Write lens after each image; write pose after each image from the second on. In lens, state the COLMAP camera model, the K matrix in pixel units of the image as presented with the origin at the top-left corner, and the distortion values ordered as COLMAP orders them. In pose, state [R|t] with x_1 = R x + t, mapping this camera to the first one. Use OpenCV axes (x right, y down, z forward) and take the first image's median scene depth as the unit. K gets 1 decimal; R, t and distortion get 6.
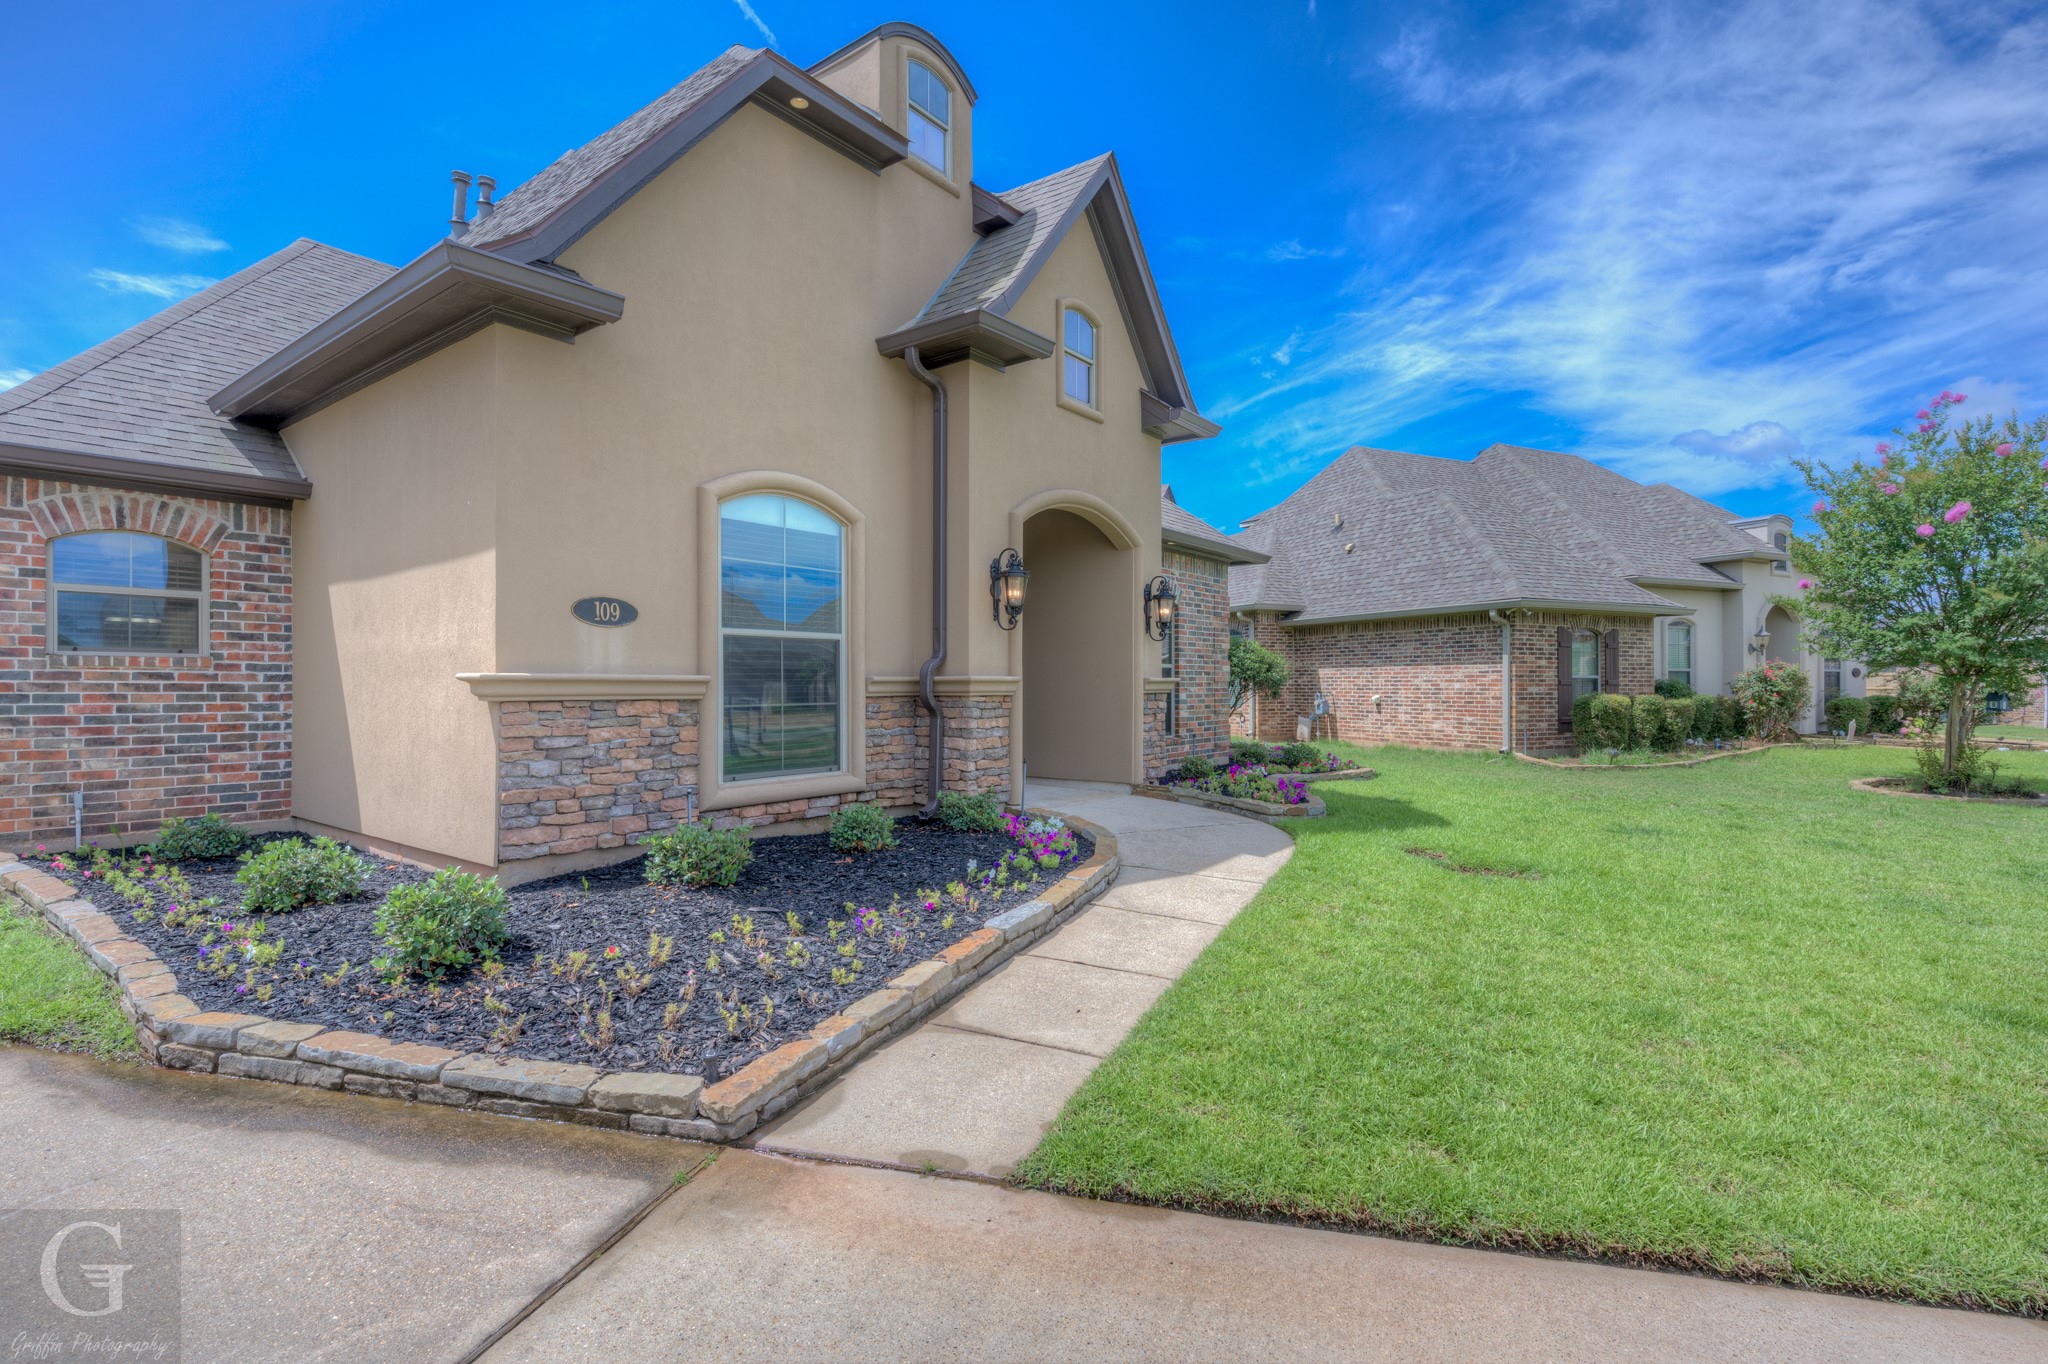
lens RADIAL K [[952.4, 0, 1033.7], [0, 952.4, 679.6], [0, 0, 1]] dist [-0.009915, -0.000861]
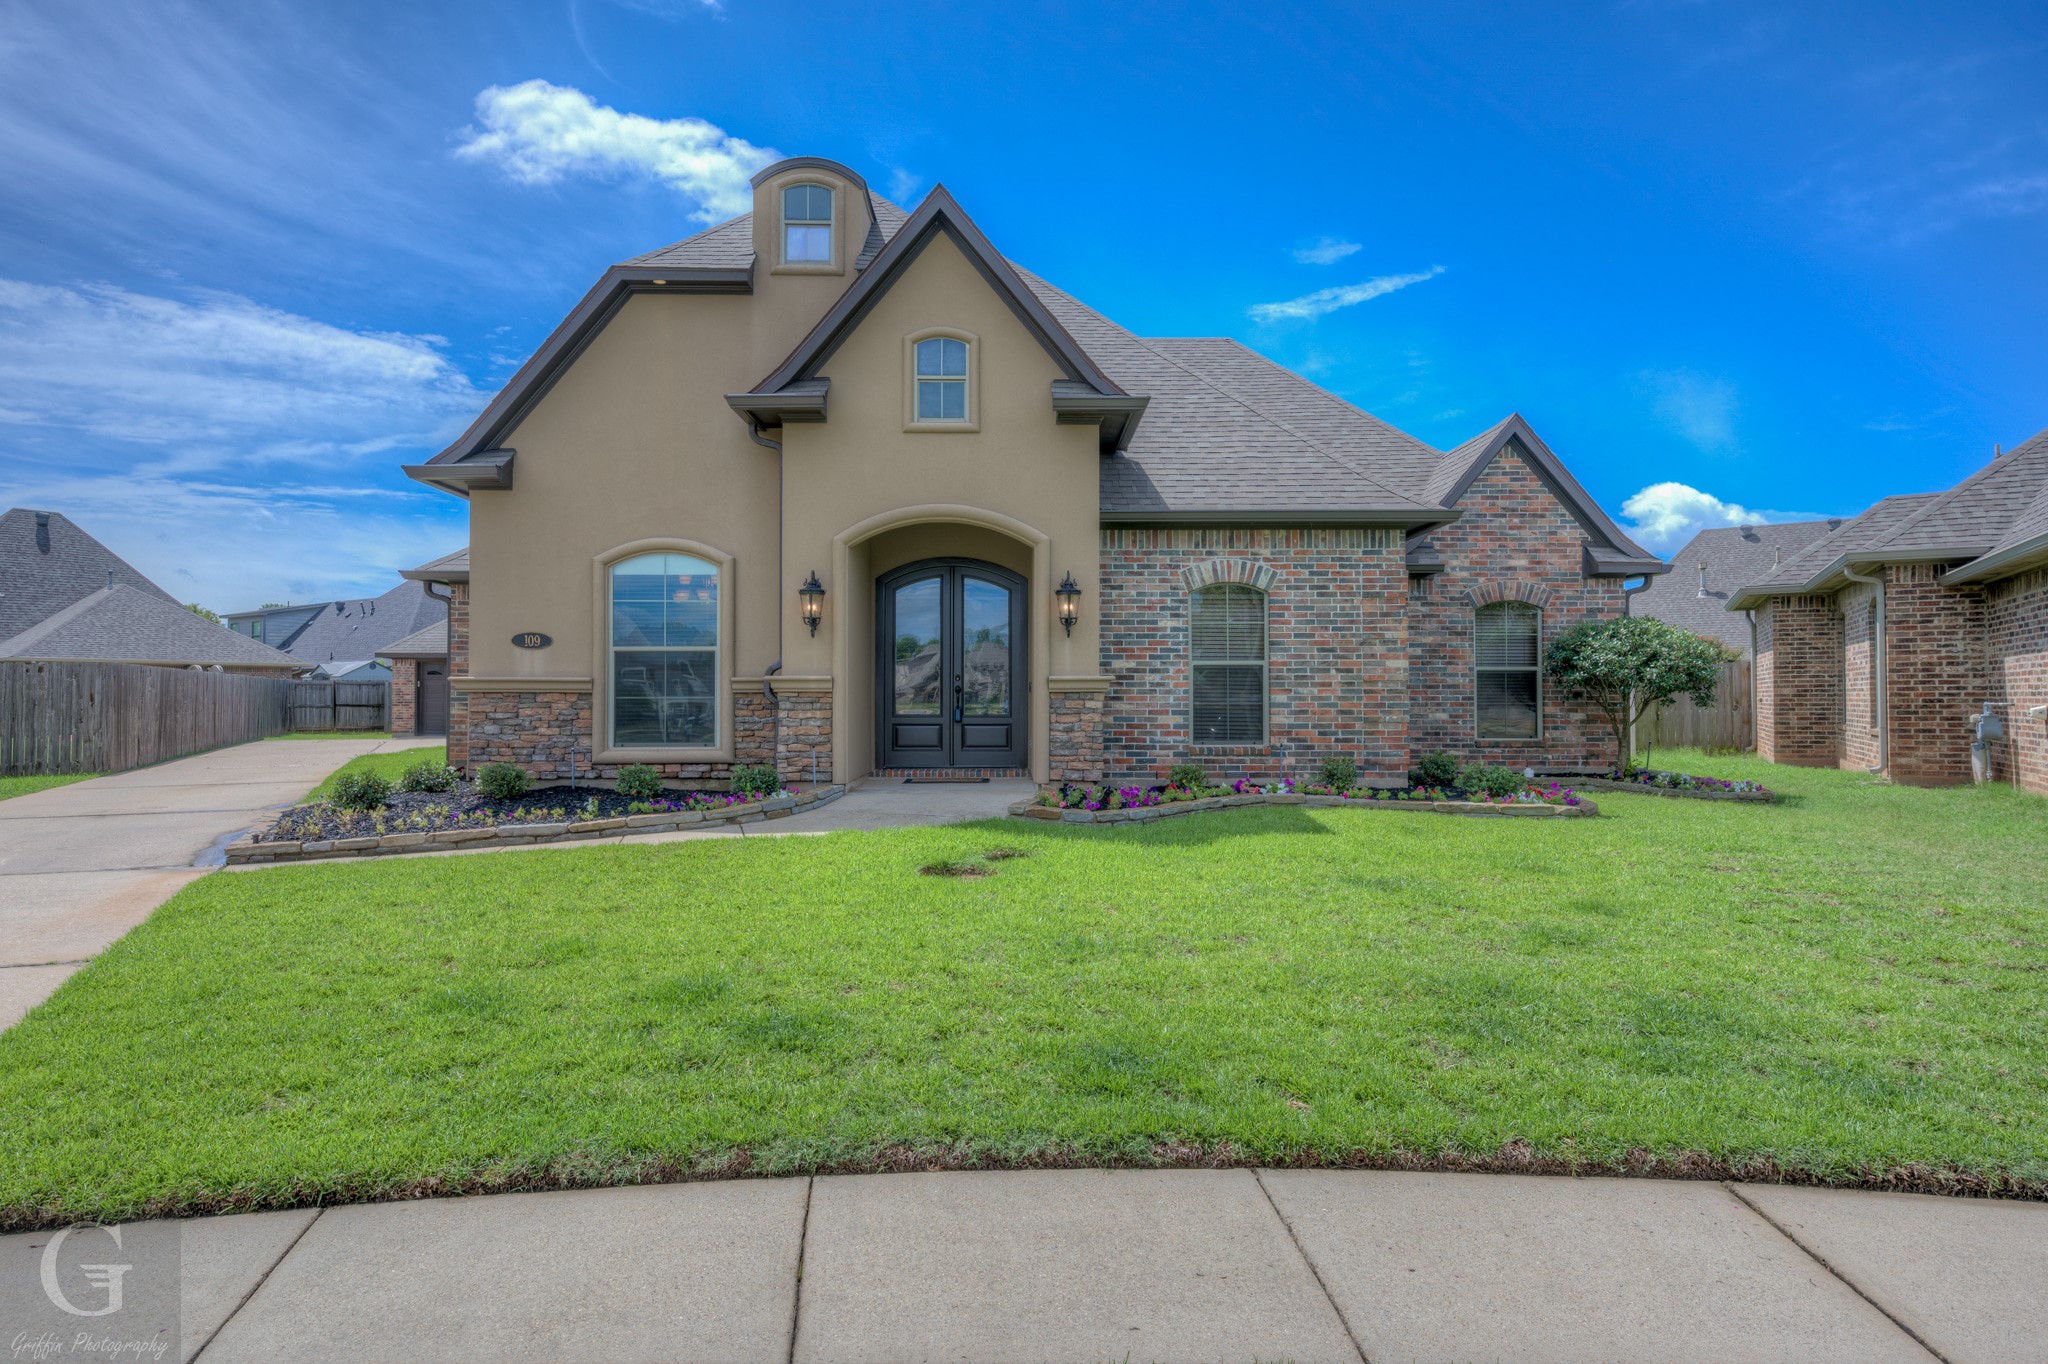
lens RADIAL K [[1253.0, 0, 1043.7], [0, 1253.0, 682.4], [0, 0, 1]] dist [0.028923, 0.000876]
pose [[0.603526, -0.011280, -0.797263, 1.480456], [0.003391, 0.999927, -0.011580, 0.025209], [0.797336, 0.004286, 0.603521, 0.281007]]
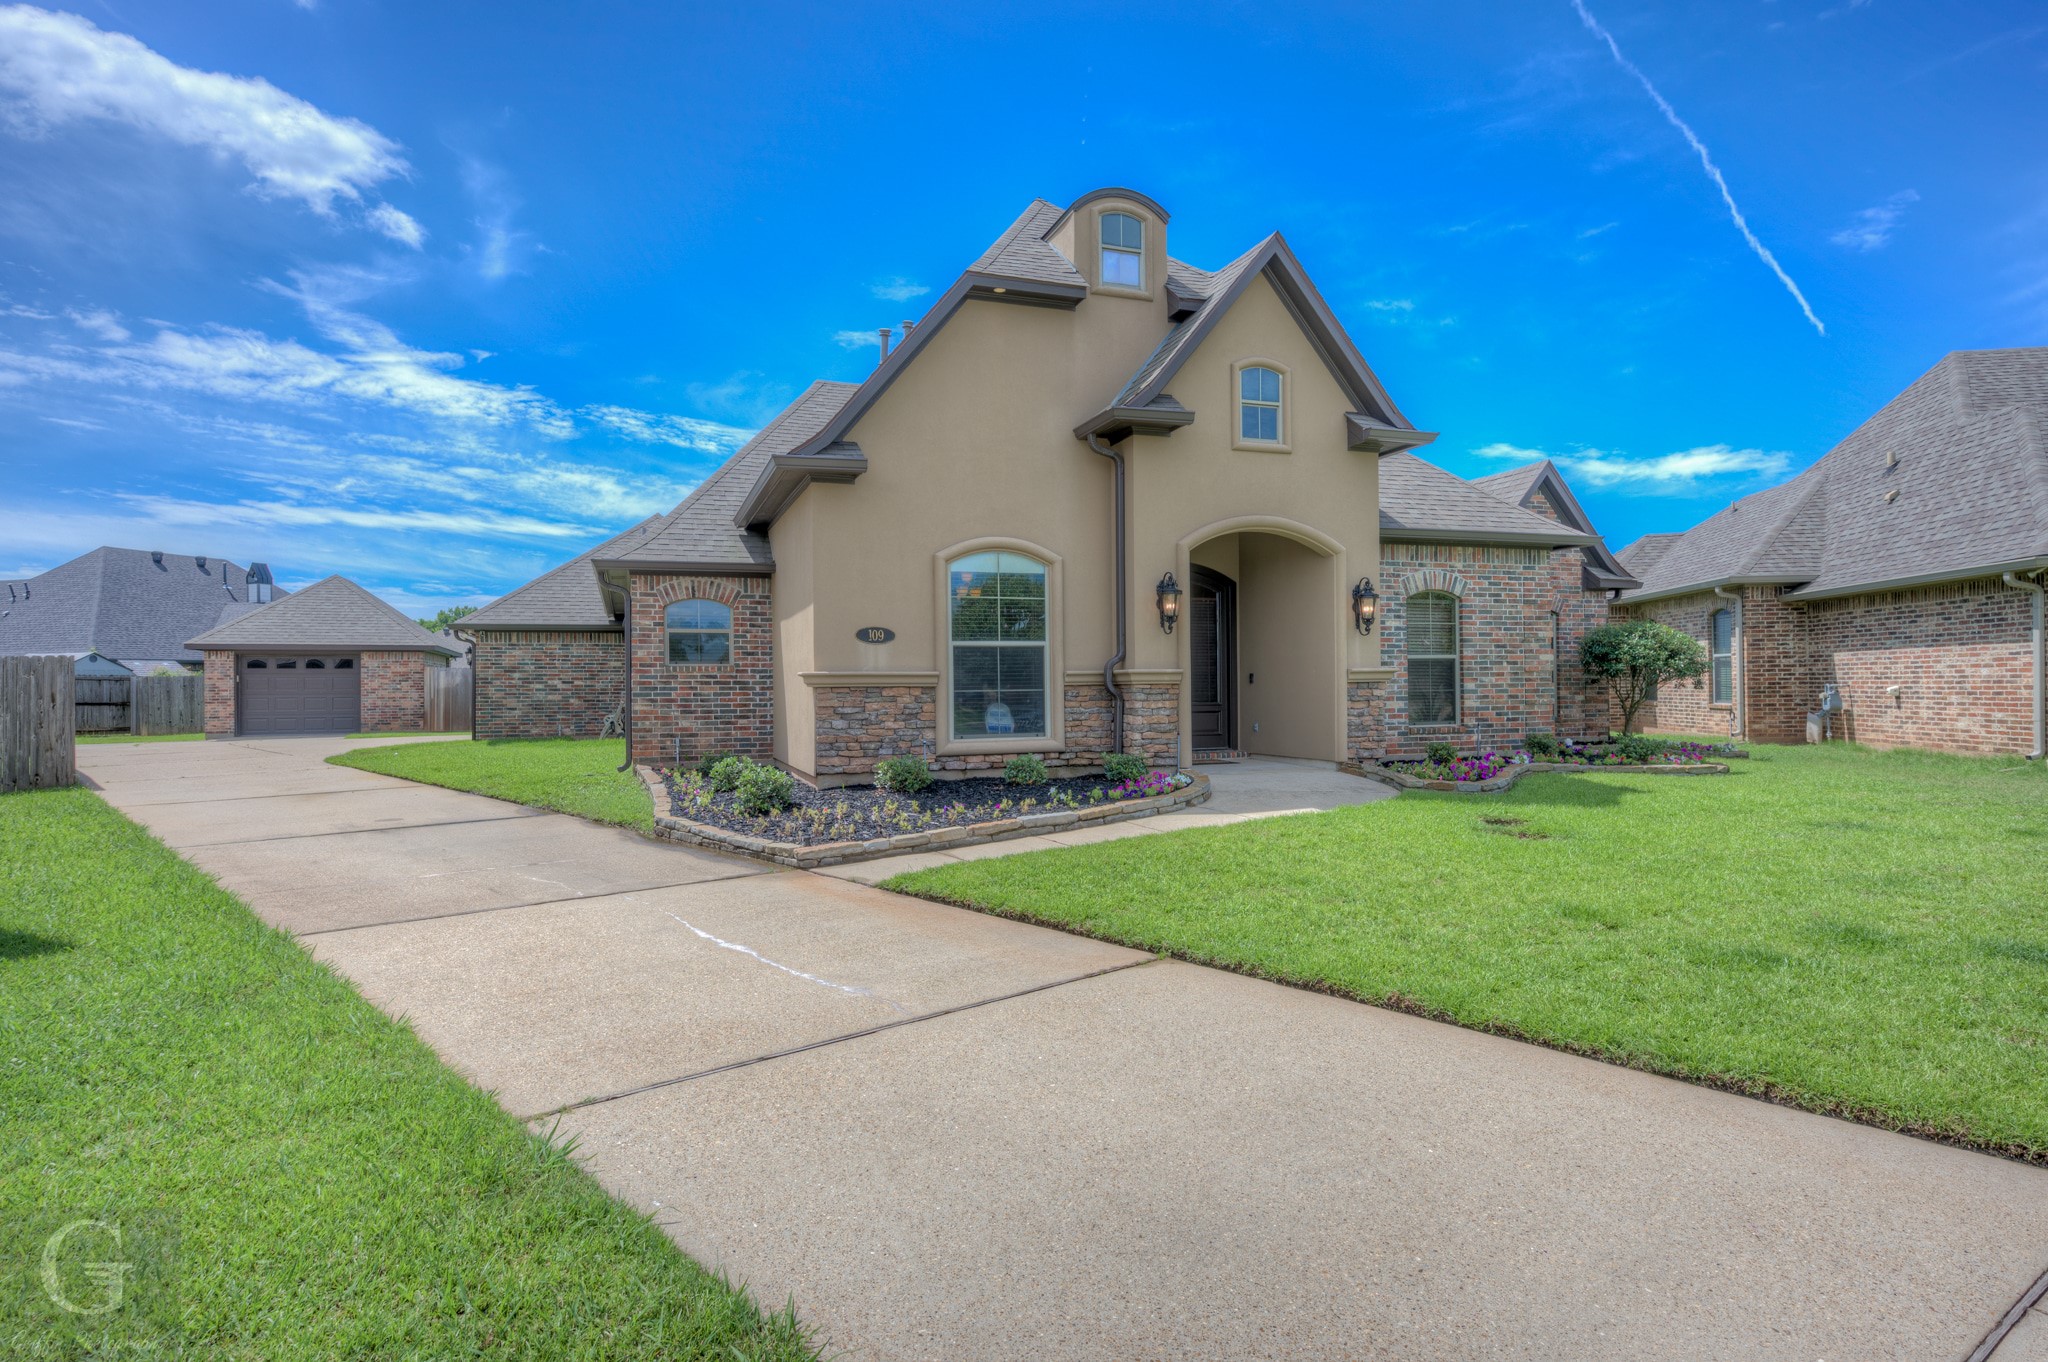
lens RADIAL K [[1128.5, 0, 1043.8], [0, 1128.5, 680.1], [0, 0, 1]] dist [0.013835, -0.000757]
pose [[0.836868, -0.011056, -0.547293, 0.711685], [0.012009, 0.999926, -0.001838, 0.013005], [0.547273, -0.005035, 0.836939, -0.420168]]
